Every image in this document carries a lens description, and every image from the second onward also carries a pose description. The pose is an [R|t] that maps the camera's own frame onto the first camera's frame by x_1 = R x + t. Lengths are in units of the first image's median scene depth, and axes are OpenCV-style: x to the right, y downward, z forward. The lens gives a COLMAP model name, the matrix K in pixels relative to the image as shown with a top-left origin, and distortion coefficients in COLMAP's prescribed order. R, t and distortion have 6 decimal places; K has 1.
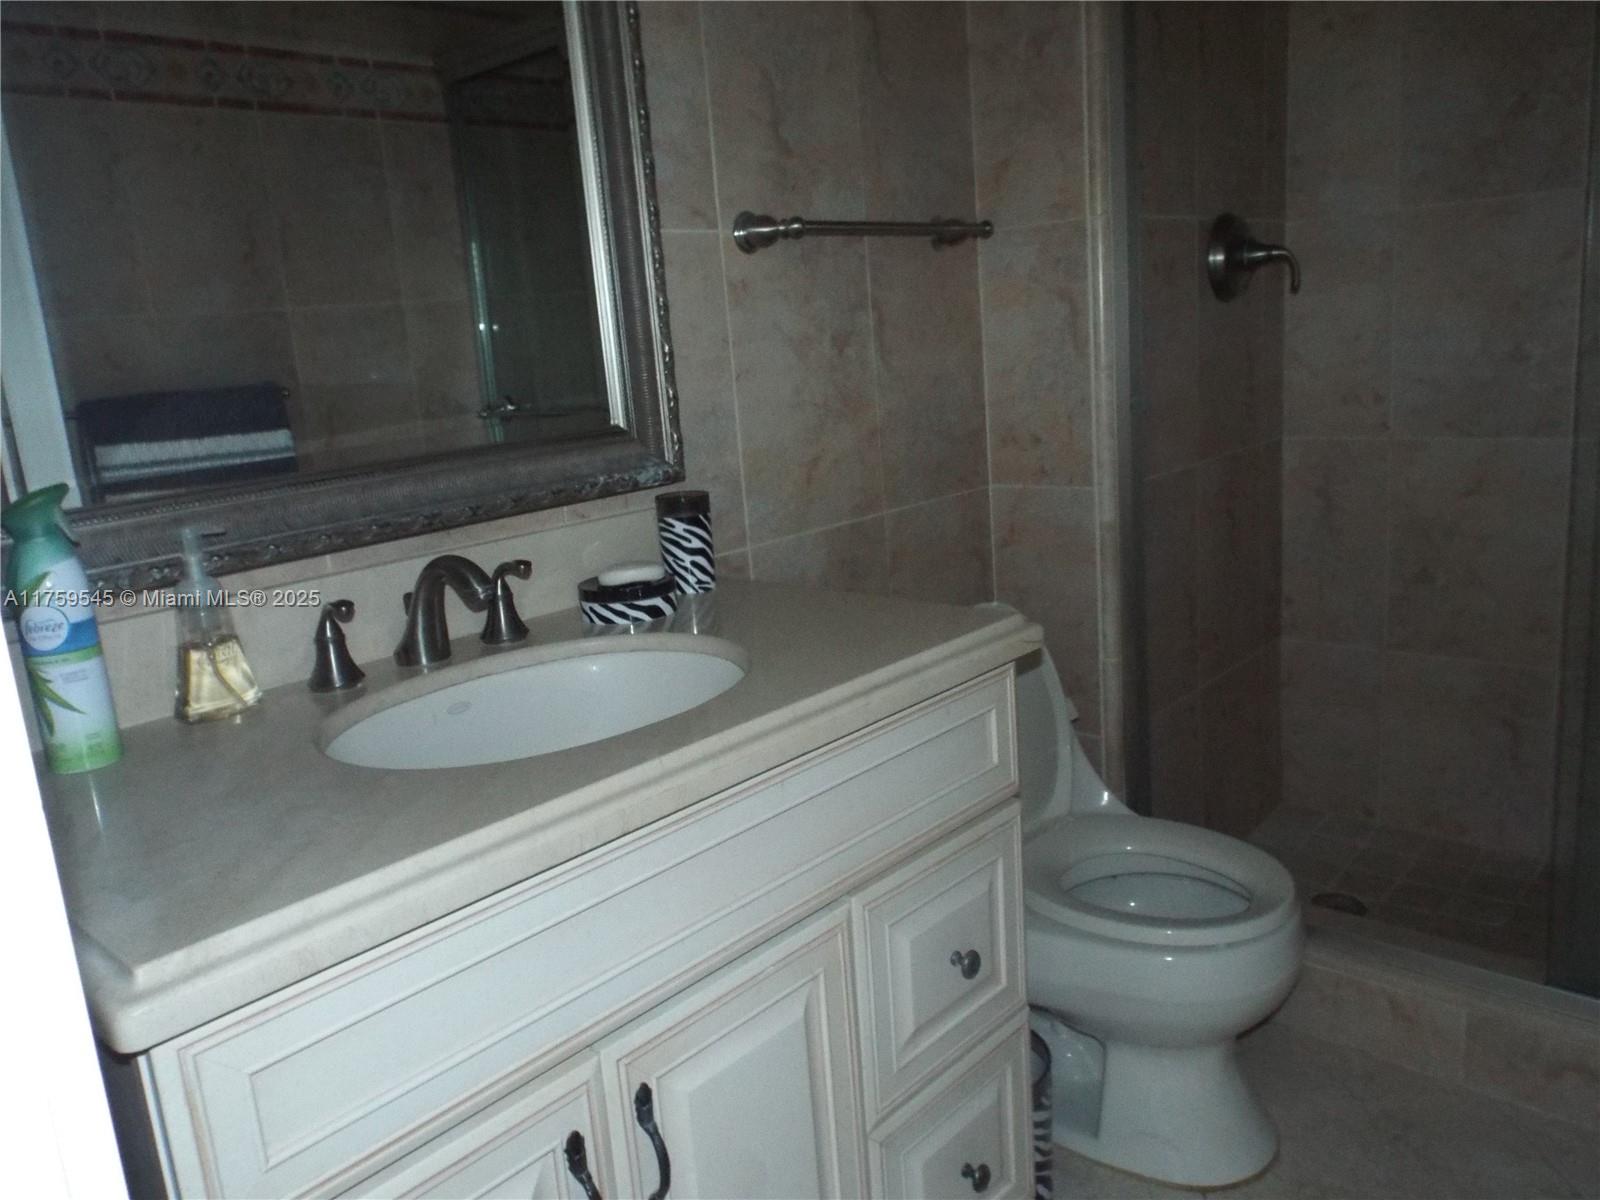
lens RADIAL K [[1198.5, 0, 799.9], [0, 1198.5, 591.2], [0, 0, 1]] dist [0.003787, -0.020429]
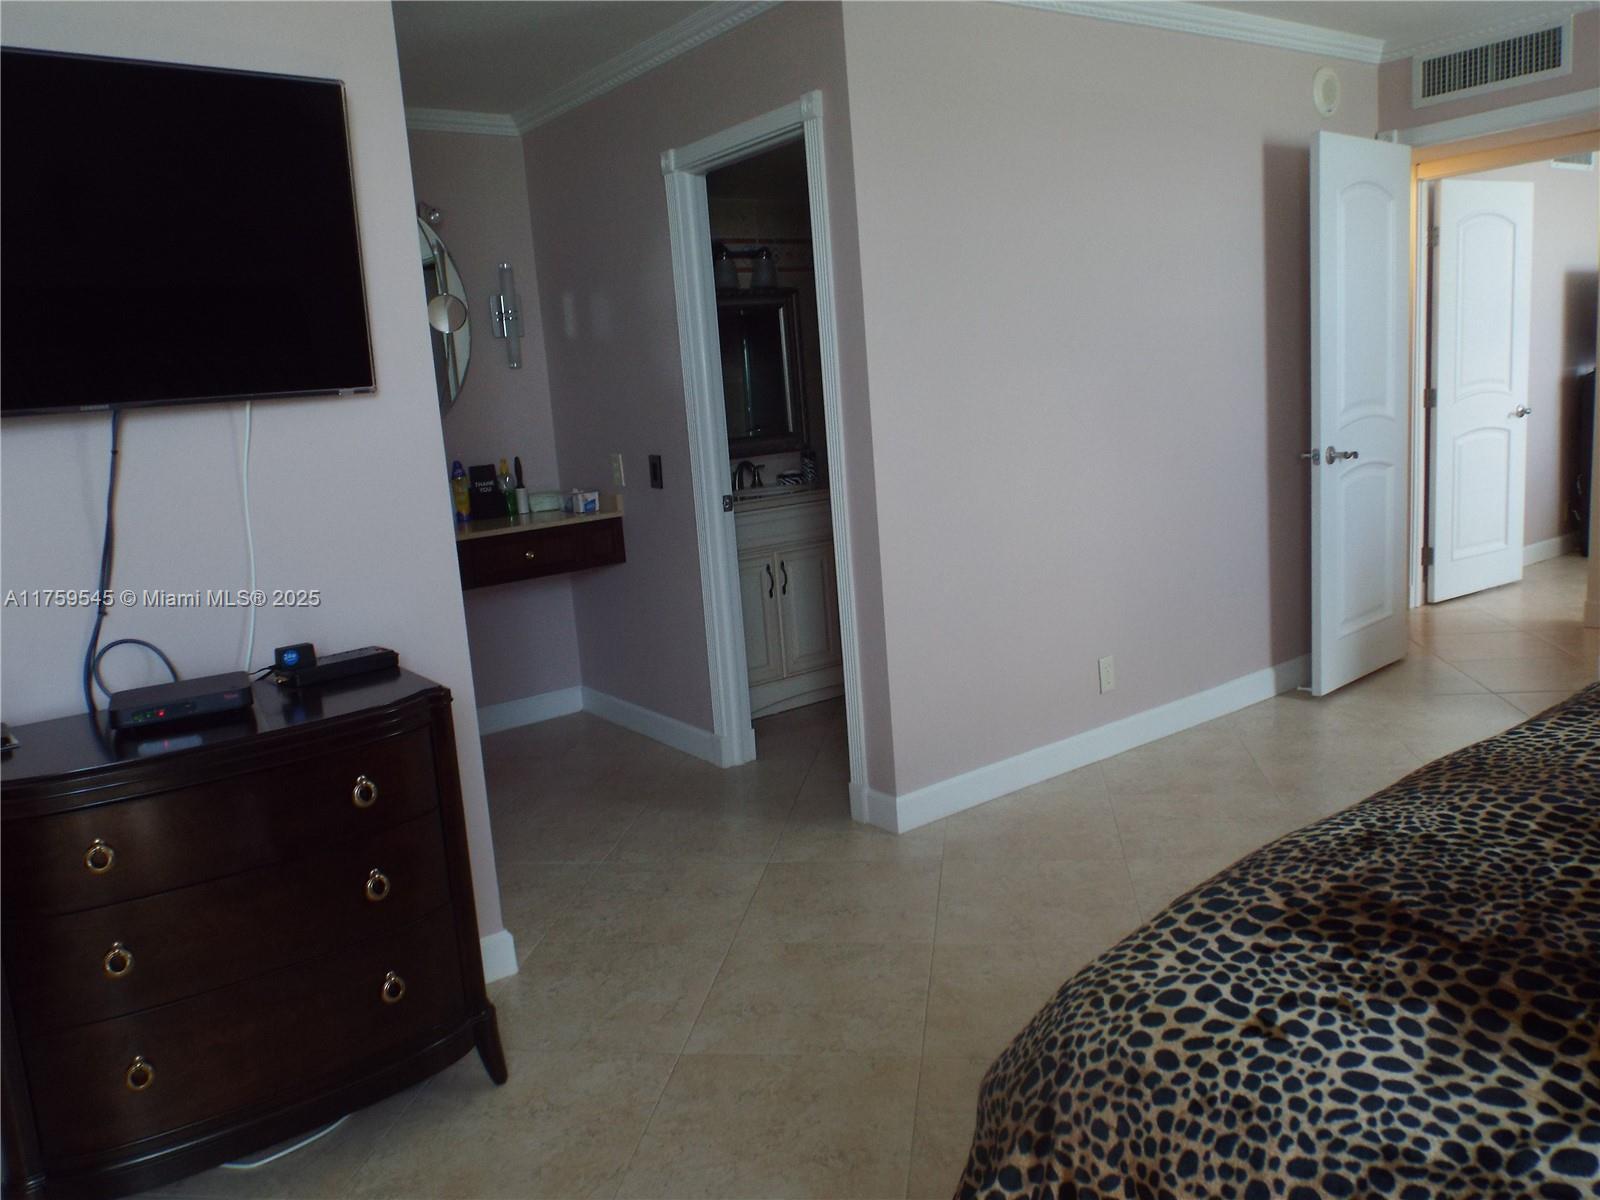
lens RADIAL K [[1198.5, 0, 799.9], [0, 1198.5, 591.2], [0, 0, 1]] dist [0.003787, -0.020429]
pose [[0.980997, 0.037461, -0.190370, 0.541893], [-0.041916, 0.998932, -0.019428, 0.381612], [0.189439, 0.027038, 0.981520, -2.346527]]
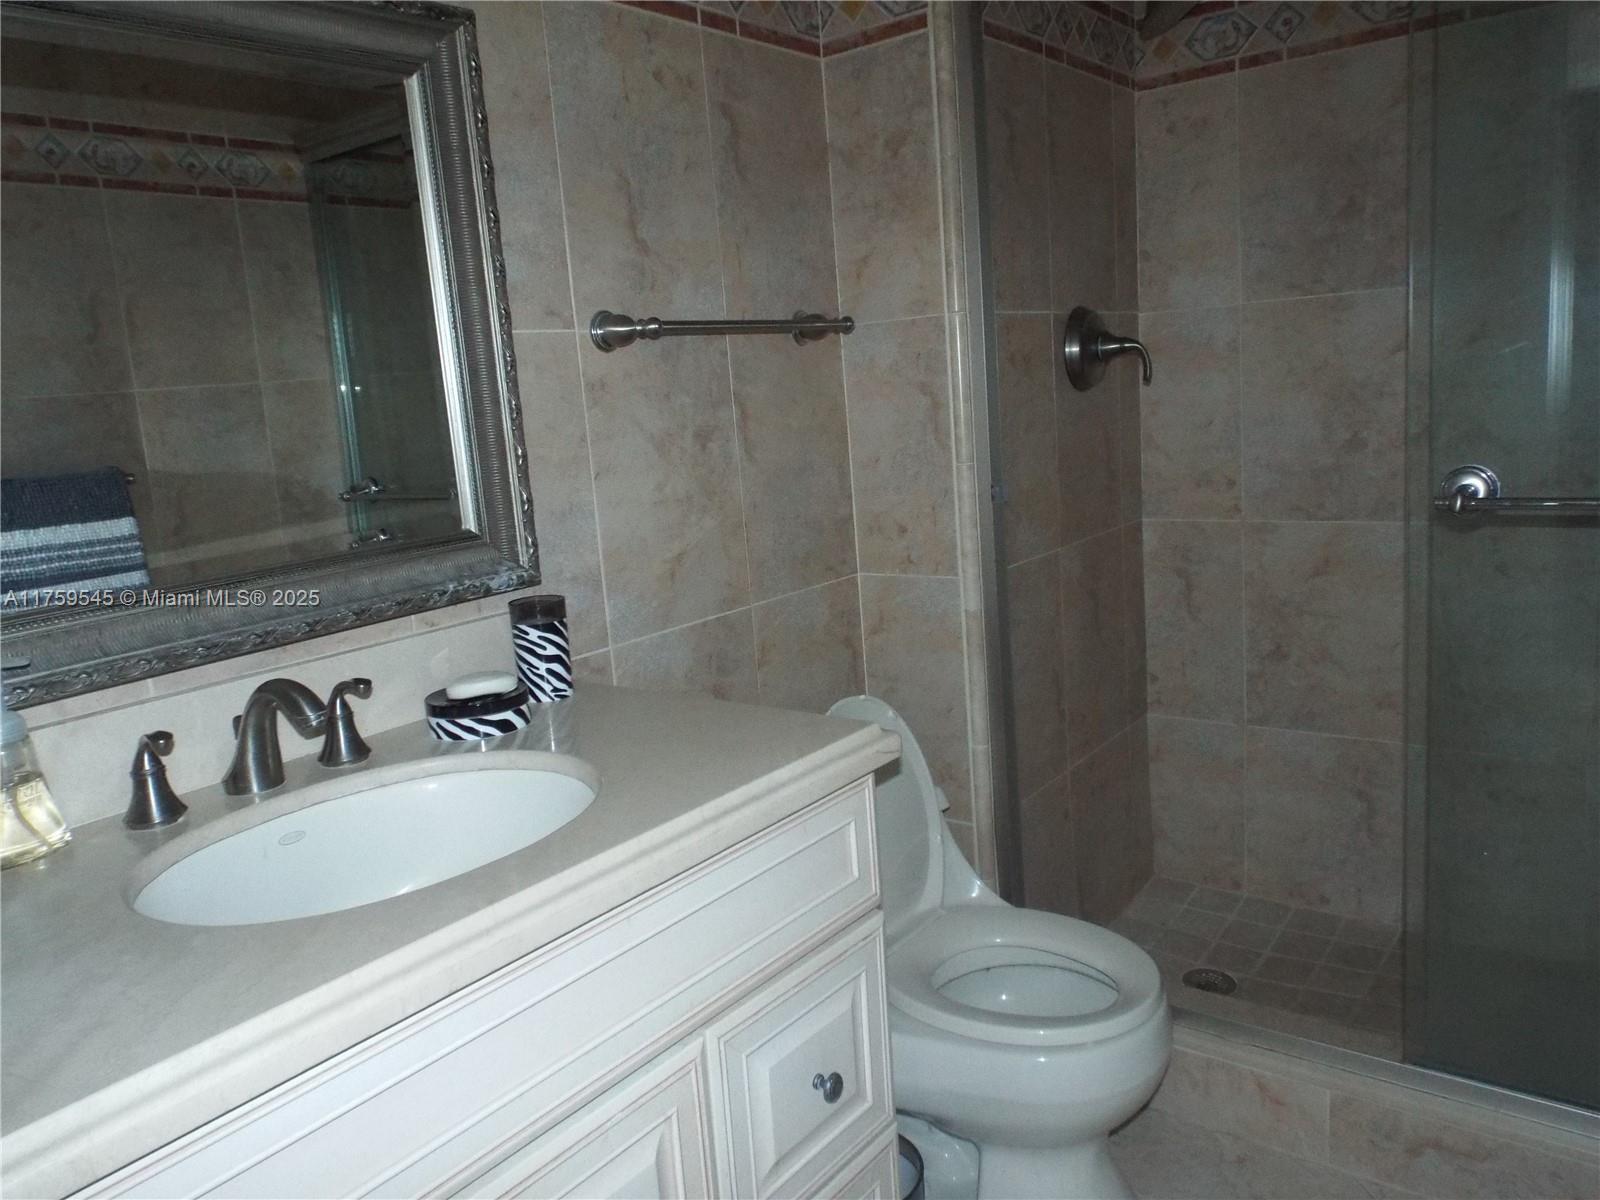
lens RADIAL K [[1198.5, 0, 799.9], [0, 1198.5, 591.2], [0, 0, 1]] dist [0.003787, -0.020429]
pose [[0.995803, -0.013049, 0.090590, 0.025692], [0.017425, 0.998710, -0.047687, -0.036334], [-0.089851, 0.049065, 0.994746, 0.010271]]
